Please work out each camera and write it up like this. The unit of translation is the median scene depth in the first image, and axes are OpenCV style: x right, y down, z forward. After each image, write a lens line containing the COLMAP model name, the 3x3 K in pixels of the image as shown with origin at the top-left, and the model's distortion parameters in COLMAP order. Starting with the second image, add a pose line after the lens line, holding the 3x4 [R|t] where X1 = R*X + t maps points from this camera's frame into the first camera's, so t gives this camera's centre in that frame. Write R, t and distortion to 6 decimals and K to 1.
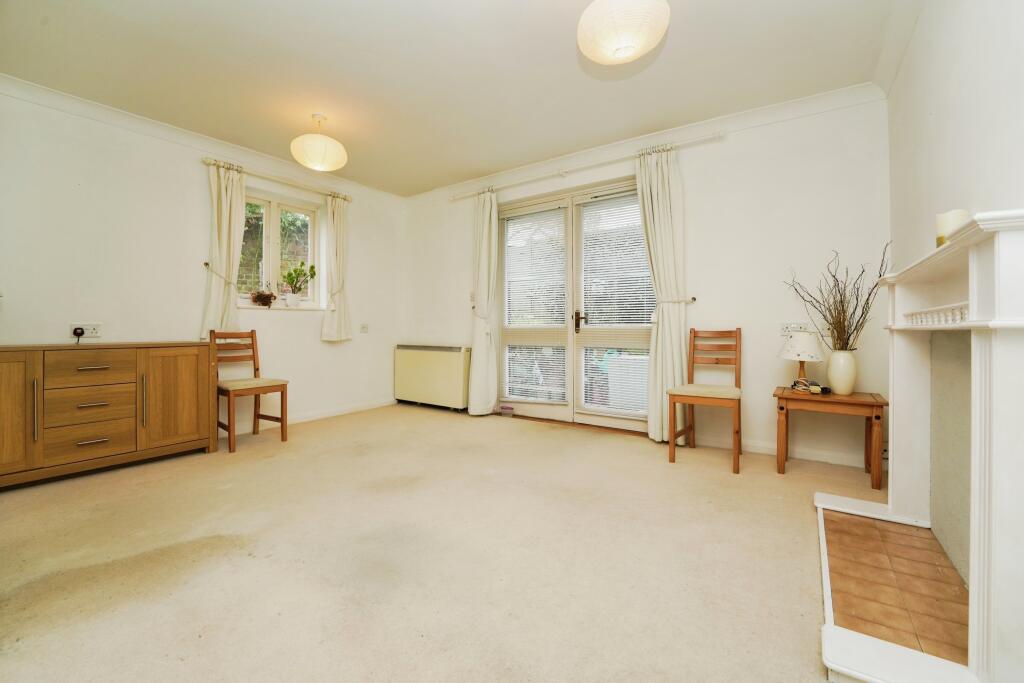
lens RADIAL K [[421.1, 0, 497.5], [0, 421.1, 324.3], [0, 0, 1]] dist [-0.021465, -0.000327]
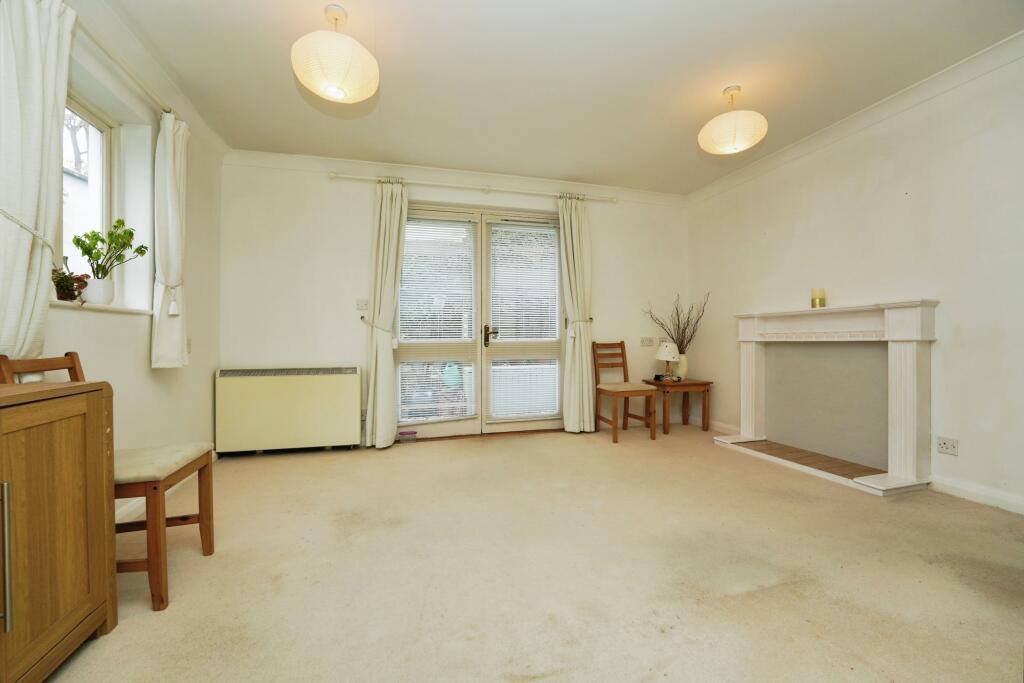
lens RADIAL K [[421.1, 0, 506.5], [0, 421.1, 343.6], [0, 0, 1]] dist [-0.021465, -0.000327]
pose [[0.626063, -0.011335, 0.779690, -0.603112], [0.001164, 0.999907, 0.013601, -0.001526], [-0.779771, -0.007607, 0.626018, 0.321228]]
